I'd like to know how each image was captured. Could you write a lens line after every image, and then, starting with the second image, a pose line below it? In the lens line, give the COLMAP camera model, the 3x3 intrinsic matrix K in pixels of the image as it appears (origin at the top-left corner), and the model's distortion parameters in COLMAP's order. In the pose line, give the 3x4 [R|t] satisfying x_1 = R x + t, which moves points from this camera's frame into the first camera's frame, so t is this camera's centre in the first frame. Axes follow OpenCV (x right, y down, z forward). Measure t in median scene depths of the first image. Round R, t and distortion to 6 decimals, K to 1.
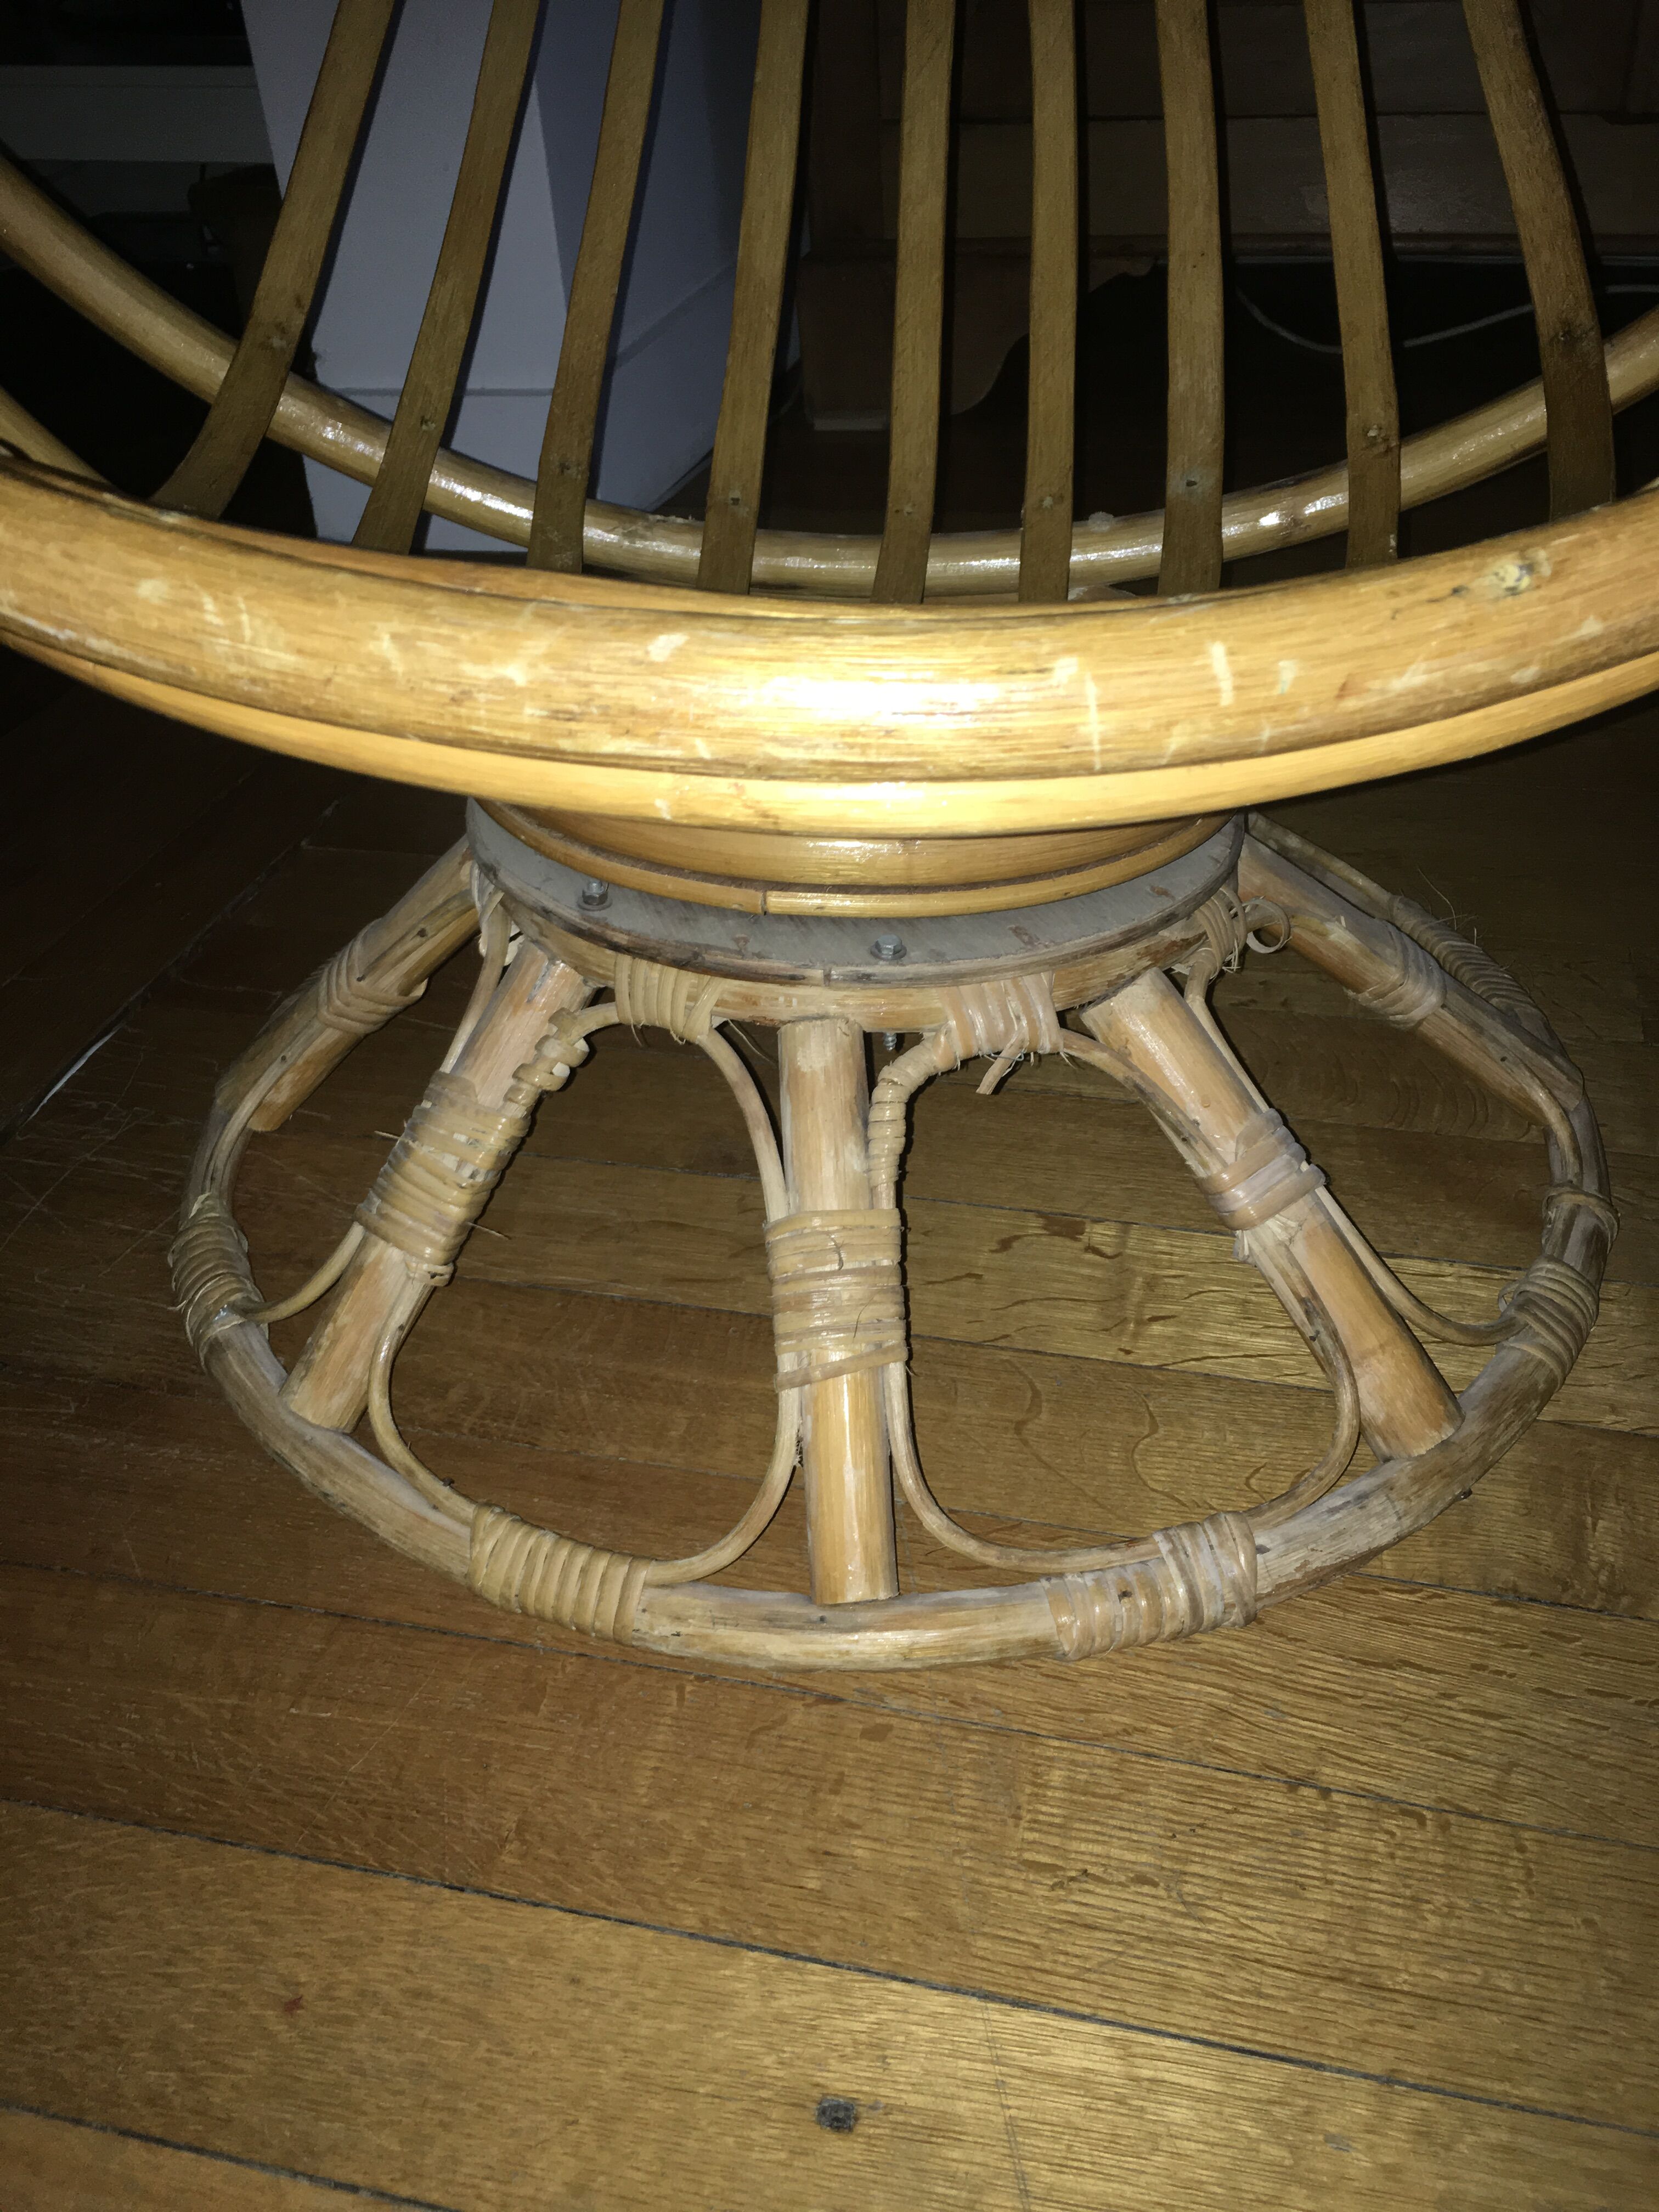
lens RADIAL K [[1884.7, 0, 826.6], [0, 1884.7, 1113.9], [0, 0, 1]] dist [0.054951, -0.065381]
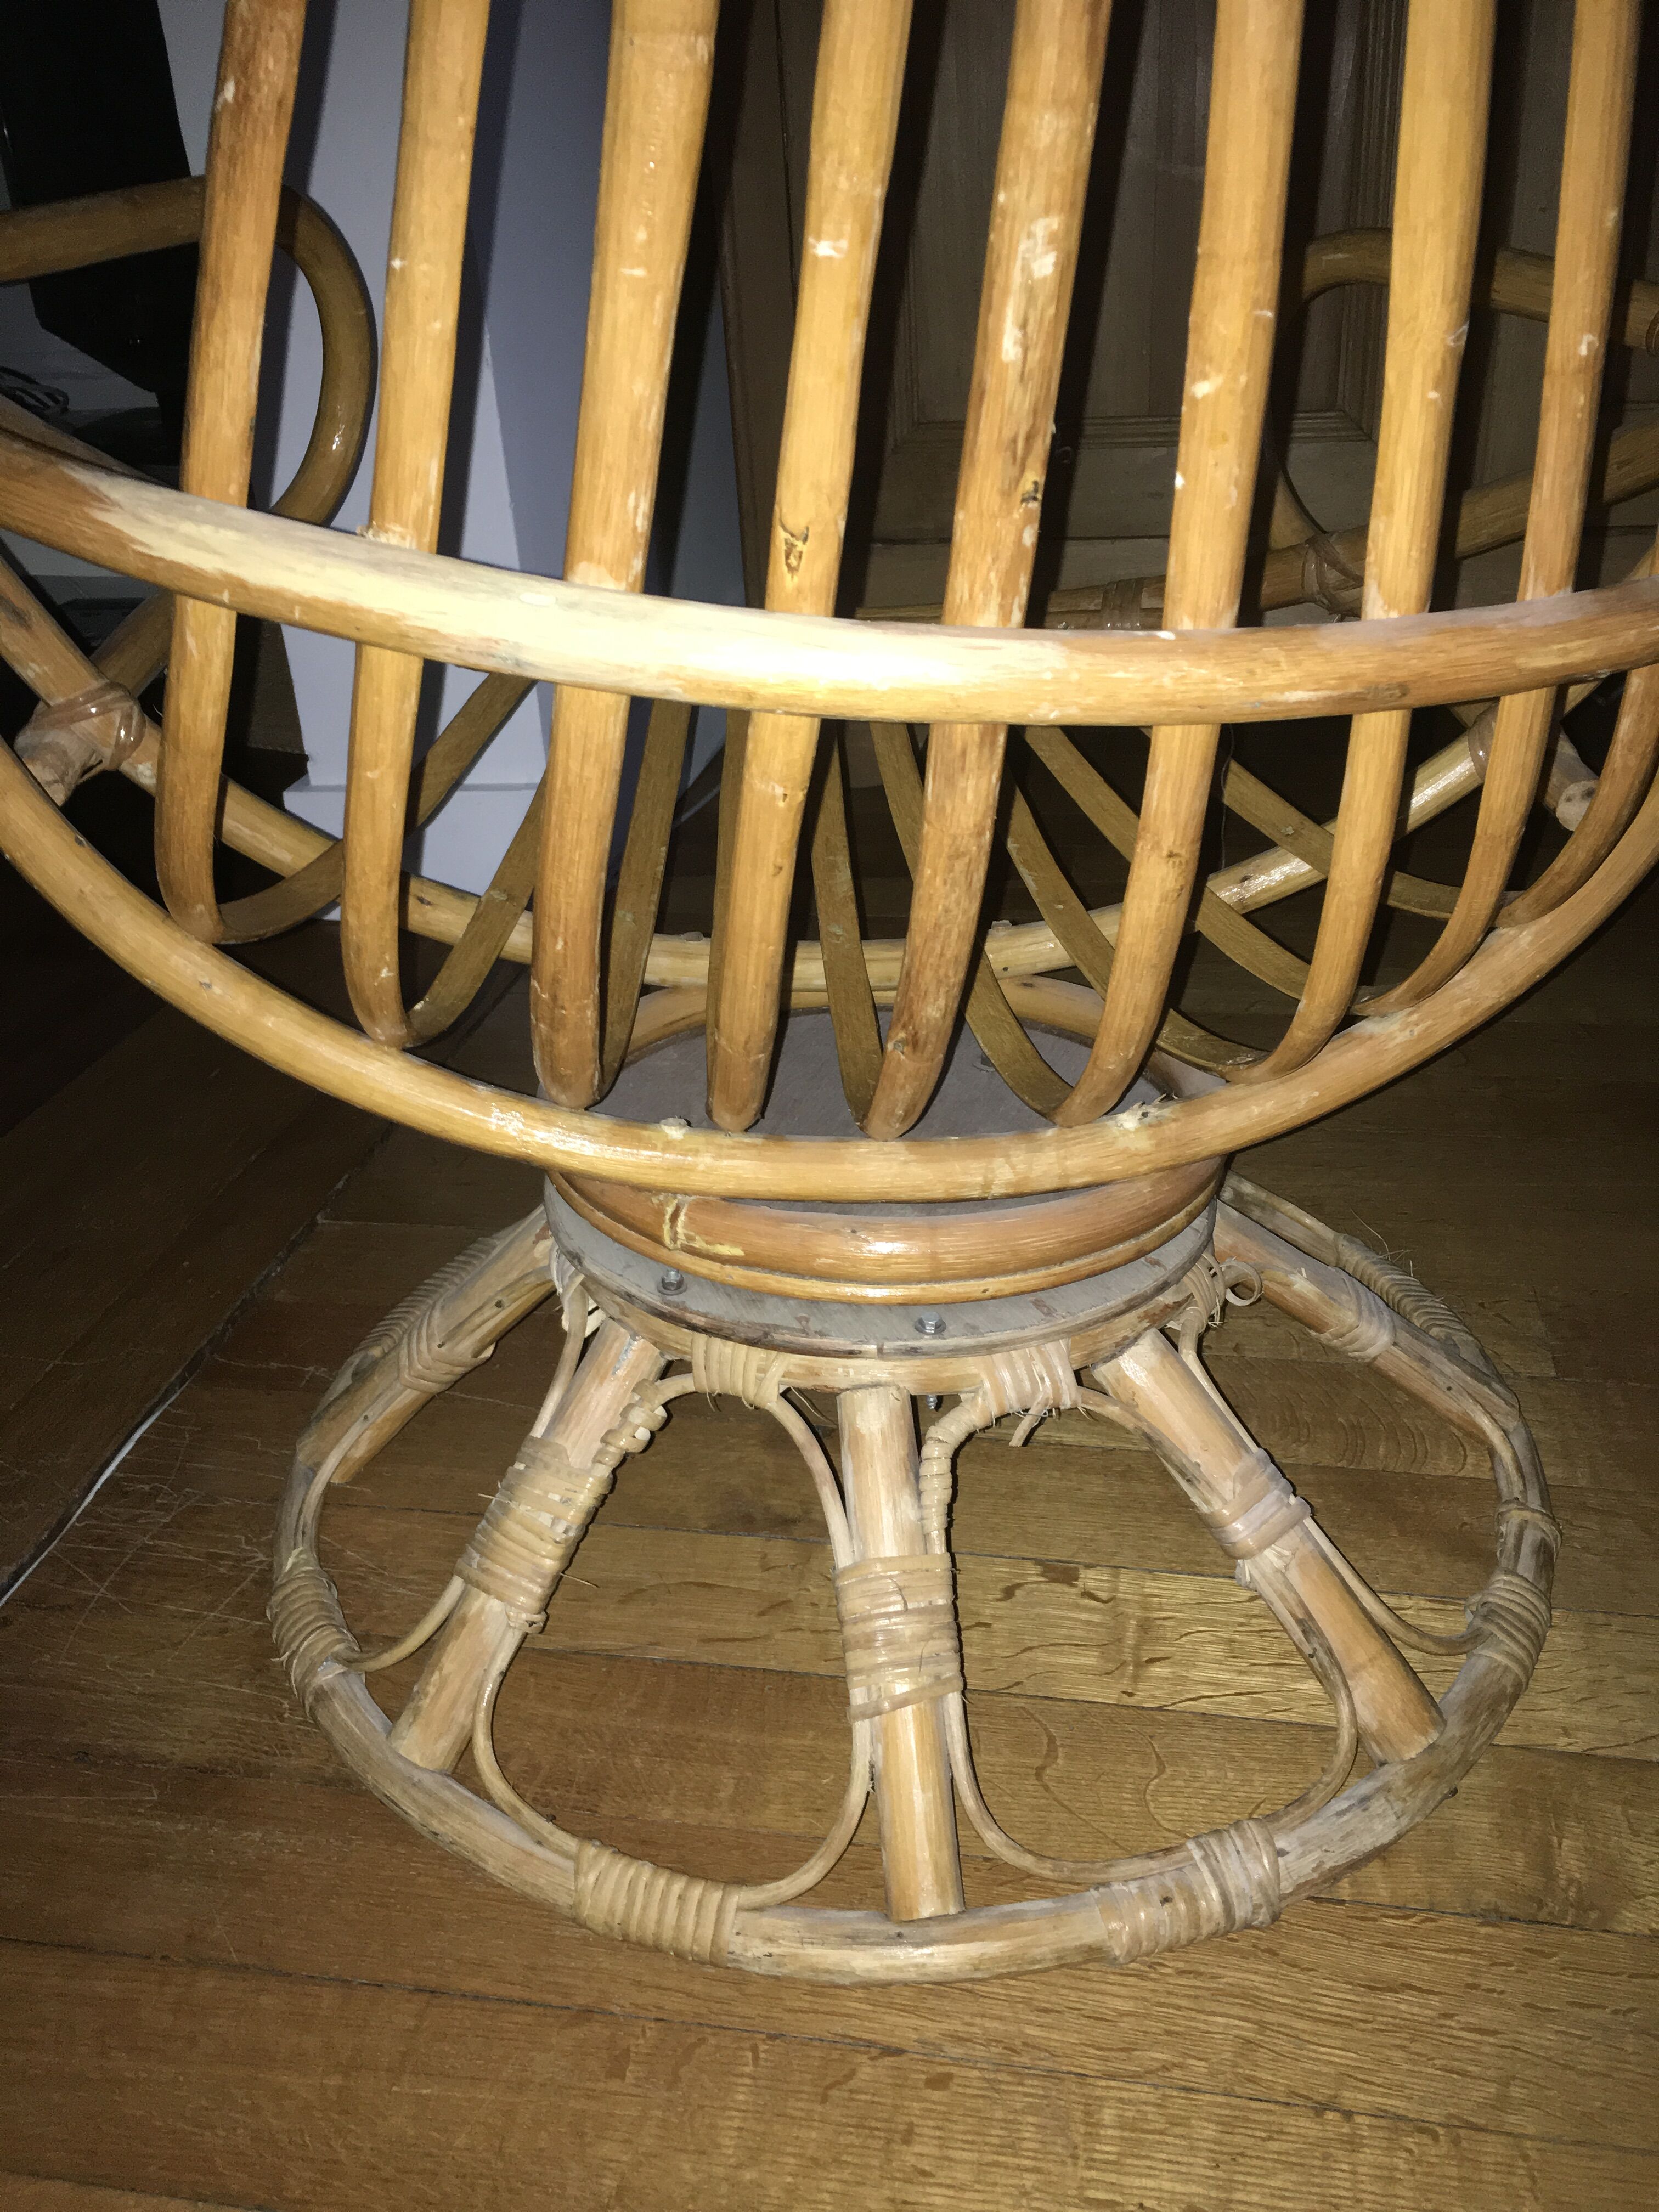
lens RADIAL K [[1884.7, 0, 834.0], [0, 1884.7, 1100.2], [0, 0, 1]] dist [0.054951, -0.065381]
pose [[0.998641, -0.023482, 0.046523, -0.075570], [0.030111, 0.988628, -0.147340, -0.052211], [-0.042534, 0.148540, 0.987991, -0.168520]]
